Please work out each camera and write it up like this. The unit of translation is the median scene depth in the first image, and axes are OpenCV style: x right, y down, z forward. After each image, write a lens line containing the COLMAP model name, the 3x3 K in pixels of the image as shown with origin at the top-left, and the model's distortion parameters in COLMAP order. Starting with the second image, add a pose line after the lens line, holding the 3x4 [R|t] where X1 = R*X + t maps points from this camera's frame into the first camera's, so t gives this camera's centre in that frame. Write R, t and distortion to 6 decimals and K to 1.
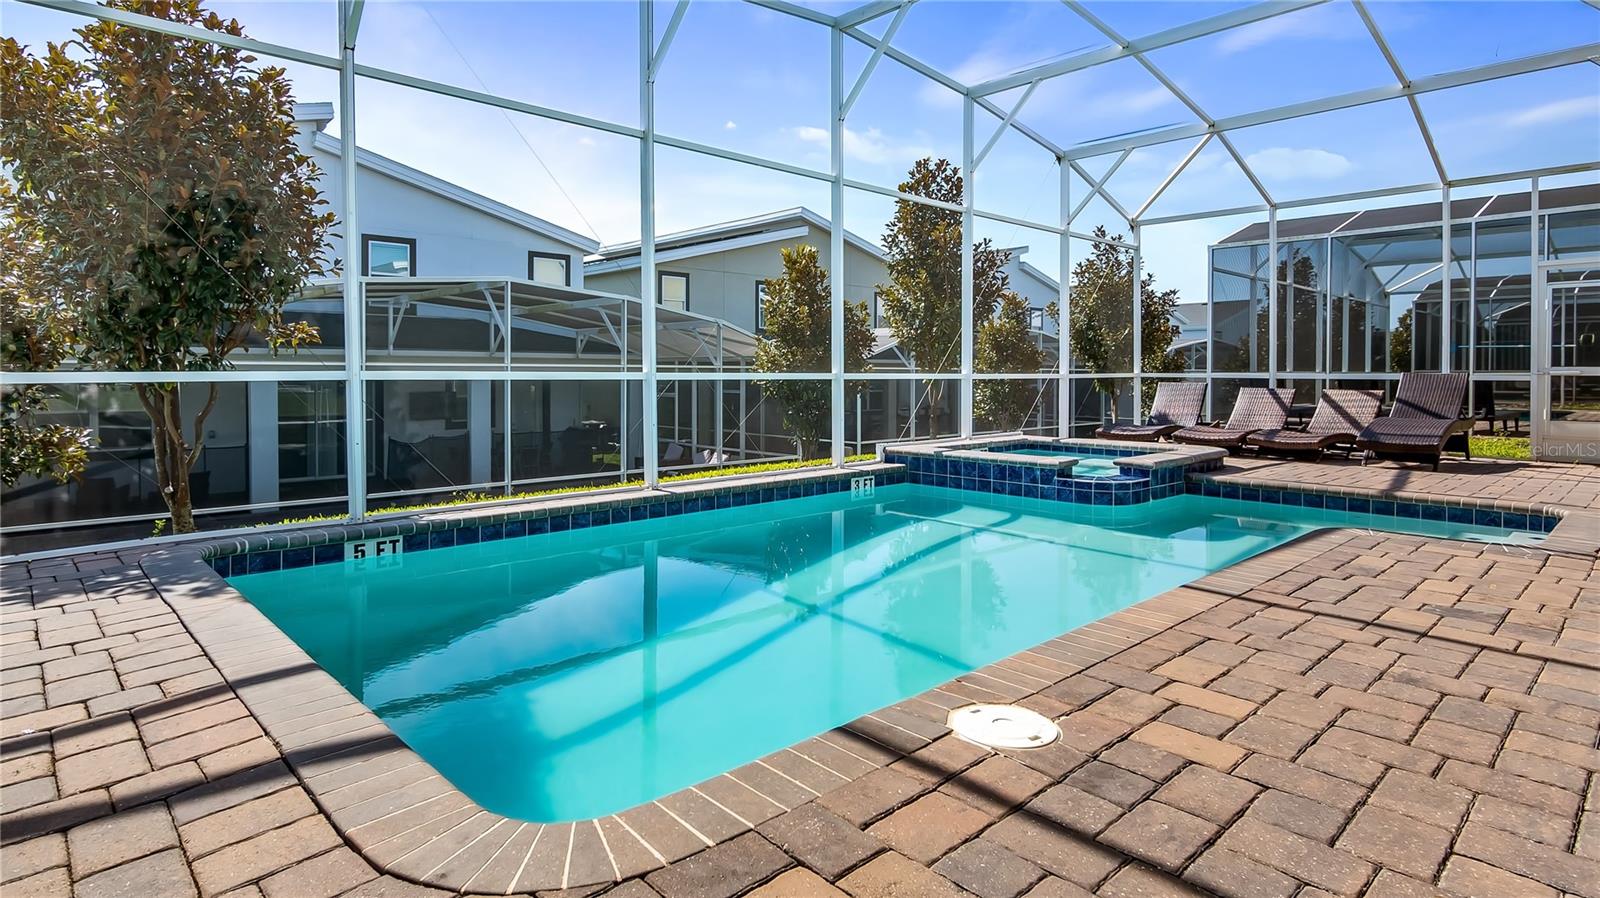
lens RADIAL K [[851.4, 0, 808.1], [0, 851.4, 401.8], [0, 0, 1]] dist [-0.001726, 0.000570]
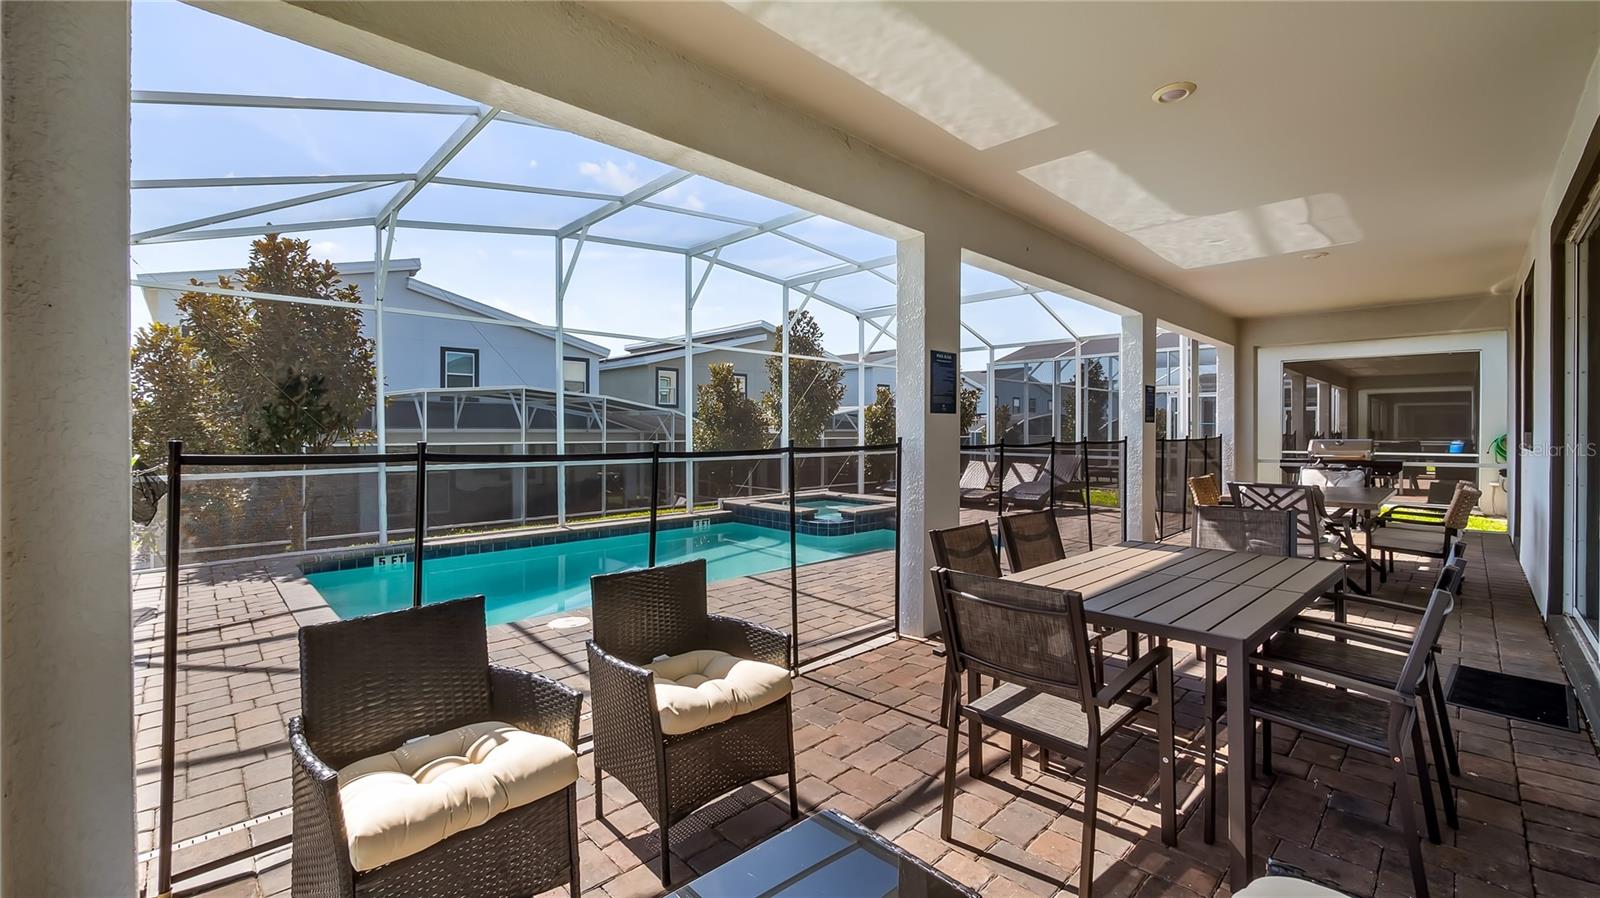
lens RADIAL K [[644.4, 0, 807.2], [0, 644.4, 451.3], [0, 0, 1]] dist [-0.000346, -0.000013]
pose [[0.999979, -0.000053, 0.006444, 0.271298], [0.000064, 0.999999, -0.001678, -0.045922], [-0.006444, 0.001678, 0.999978, -0.298438]]
